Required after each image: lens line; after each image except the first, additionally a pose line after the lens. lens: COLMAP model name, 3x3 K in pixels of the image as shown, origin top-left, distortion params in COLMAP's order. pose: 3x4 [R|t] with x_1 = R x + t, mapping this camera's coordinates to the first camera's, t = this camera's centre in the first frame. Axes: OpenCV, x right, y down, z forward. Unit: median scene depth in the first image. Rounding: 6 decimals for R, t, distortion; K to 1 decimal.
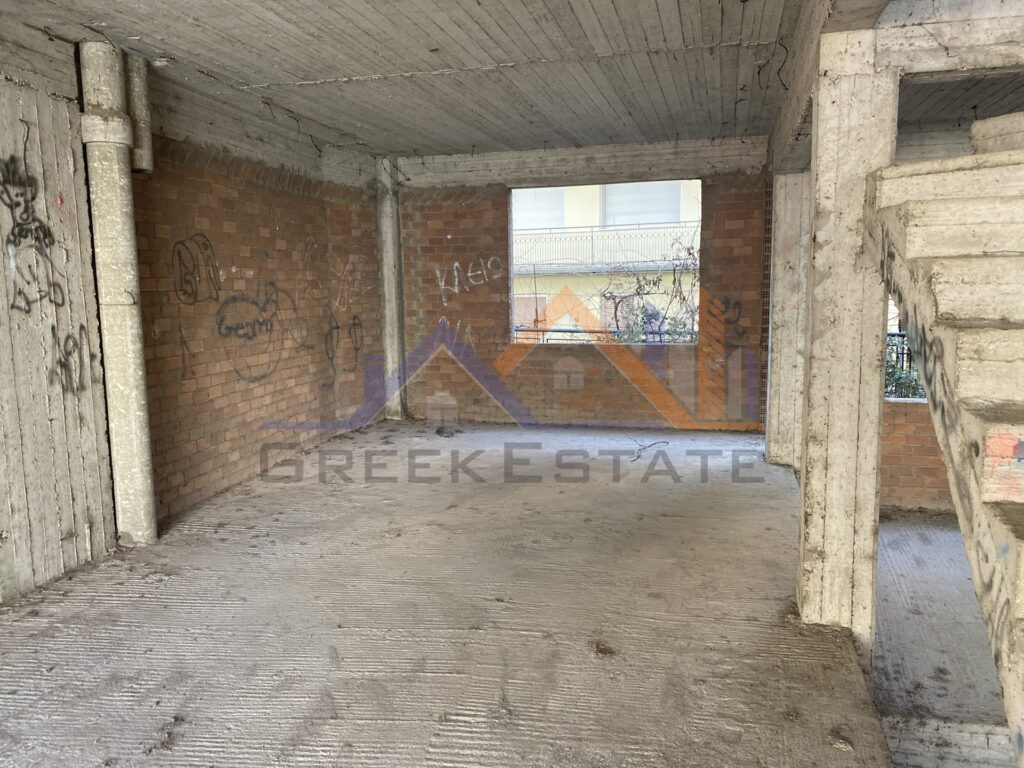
lens RADIAL K [[771.1, 0, 500.5], [0, 771.1, 379.3], [0, 0, 1]] dist [0.032505, -0.034487]
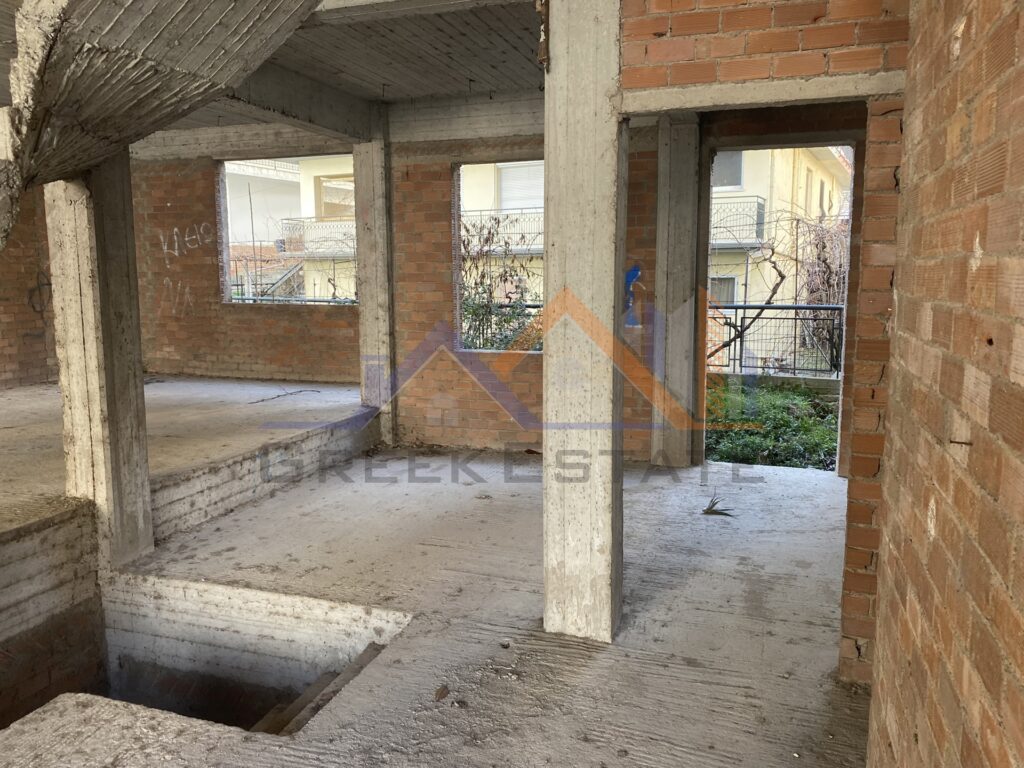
lens RADIAL K [[771.1, 0, 500.5], [0, 771.1, 379.3], [0, 0, 1]] dist [0.032505, -0.034487]
pose [[0.997913, 0.023142, -0.060287, 0.485692], [-0.022744, 0.999715, 0.007281, 0.045327], [0.060438, -0.005894, 0.998155, -0.072828]]
